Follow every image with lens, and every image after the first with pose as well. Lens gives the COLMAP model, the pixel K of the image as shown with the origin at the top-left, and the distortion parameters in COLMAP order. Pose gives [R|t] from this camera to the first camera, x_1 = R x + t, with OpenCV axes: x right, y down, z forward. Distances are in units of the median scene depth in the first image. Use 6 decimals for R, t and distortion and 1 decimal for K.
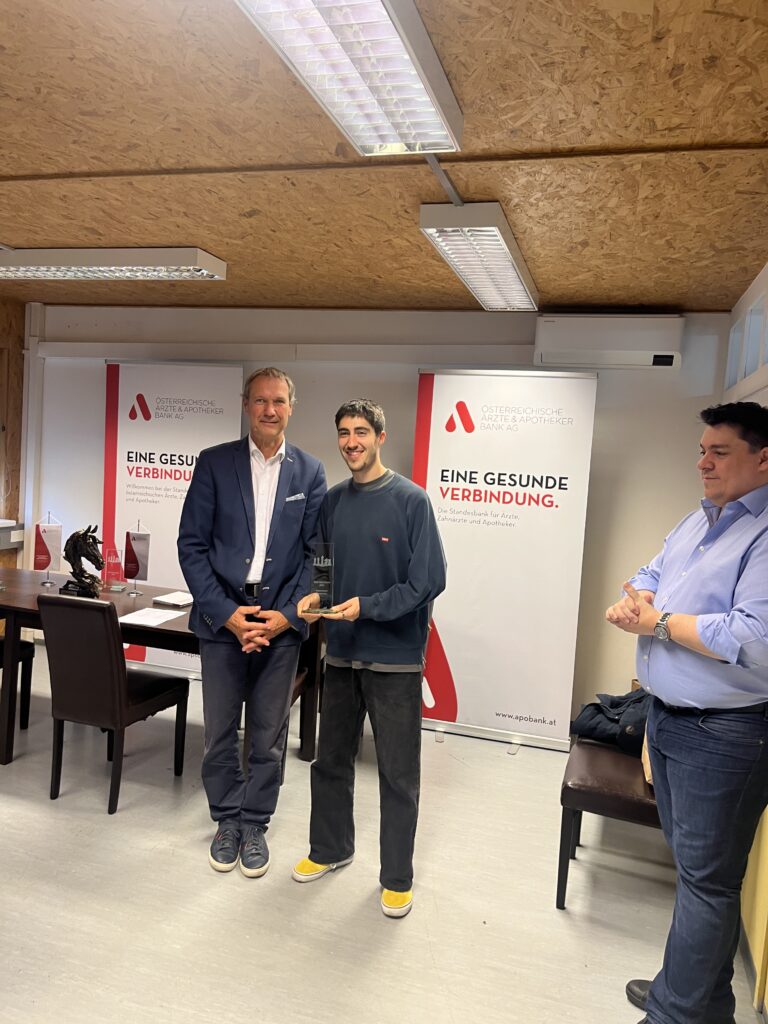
lens RADIAL K [[771.3, 0, 375.9], [0, 771.3, 505.1], [0, 0, 1]] dist [0.041108, -0.047476]
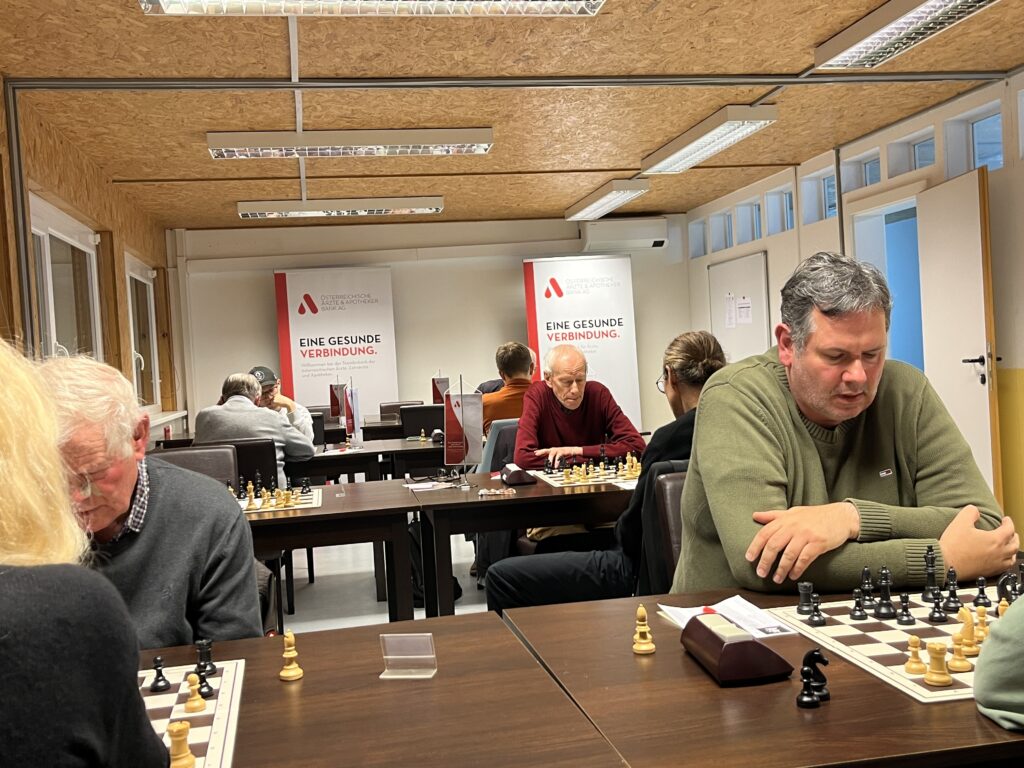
lens RADIAL K [[1044.8, 0, 507.9], [0, 1044.8, 384.0], [0, 0, 1]] dist [0.083541, -0.158605]
pose [[0.883301, -0.126505, 0.451415, -1.067203], [0.146695, 0.989133, -0.009848, 0.096011], [-0.445263, 0.074919, 0.892260, -0.934182]]
